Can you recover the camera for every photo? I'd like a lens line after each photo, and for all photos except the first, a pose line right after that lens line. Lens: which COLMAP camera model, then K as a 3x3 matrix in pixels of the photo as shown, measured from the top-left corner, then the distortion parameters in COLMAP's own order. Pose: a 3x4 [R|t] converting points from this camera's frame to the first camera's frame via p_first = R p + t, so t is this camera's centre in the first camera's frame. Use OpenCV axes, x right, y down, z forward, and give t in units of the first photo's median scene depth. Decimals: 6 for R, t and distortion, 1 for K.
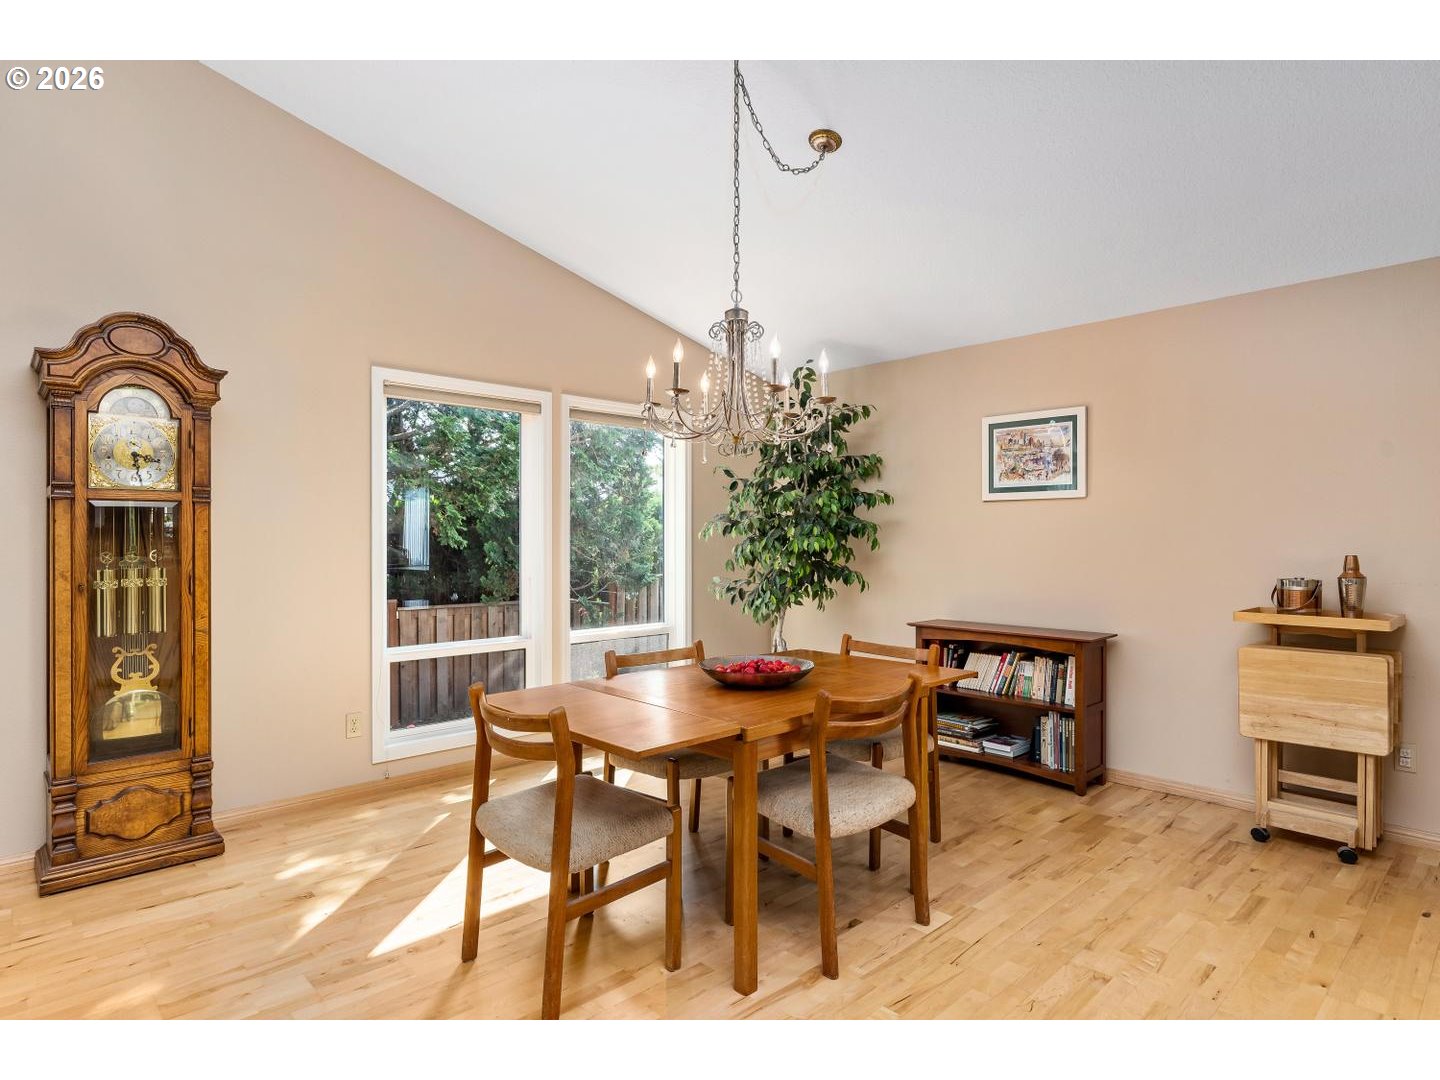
lens RADIAL K [[788.0, 0, 720.0], [0, 788.0, 540.0], [0, 0, 1]] dist [-0.000867, 0.000858]
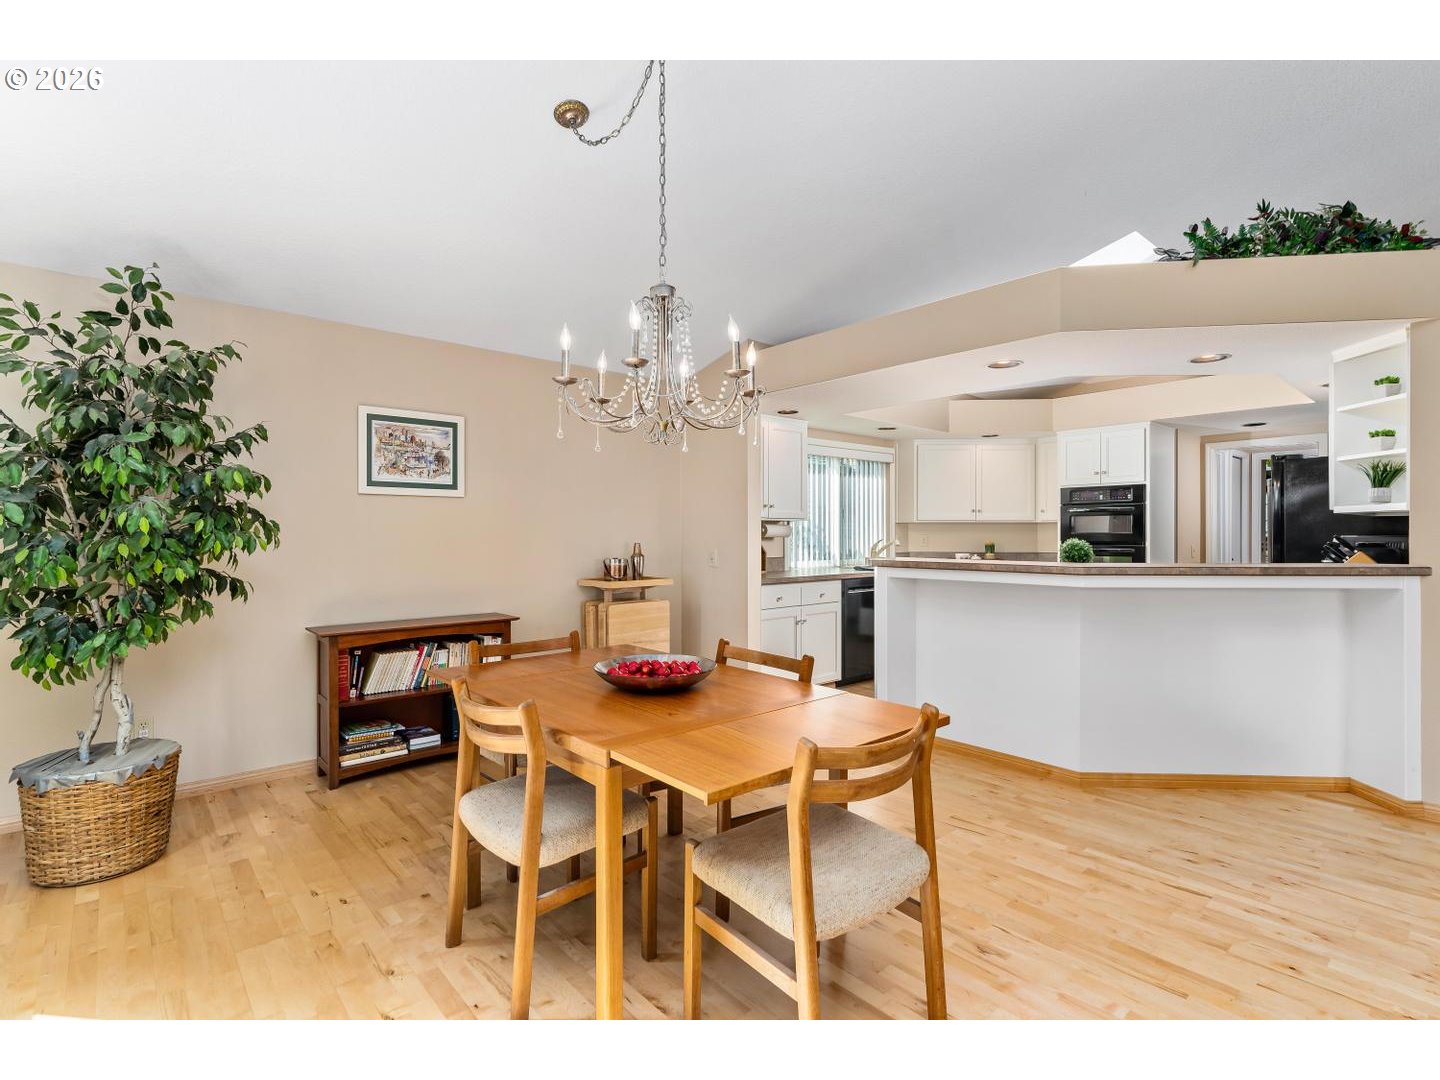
lens RADIAL K [[713.4, 0, 720.0], [0, 713.4, 540.0], [0, 0, 1]] dist [0.006837, 0.001098]
pose [[0.037279, -0.010568, 0.999249, -0.554205], [0.002146, 0.999943, 0.010495, -0.002723], [-0.999303, 0.001753, 0.037300, 0.595260]]
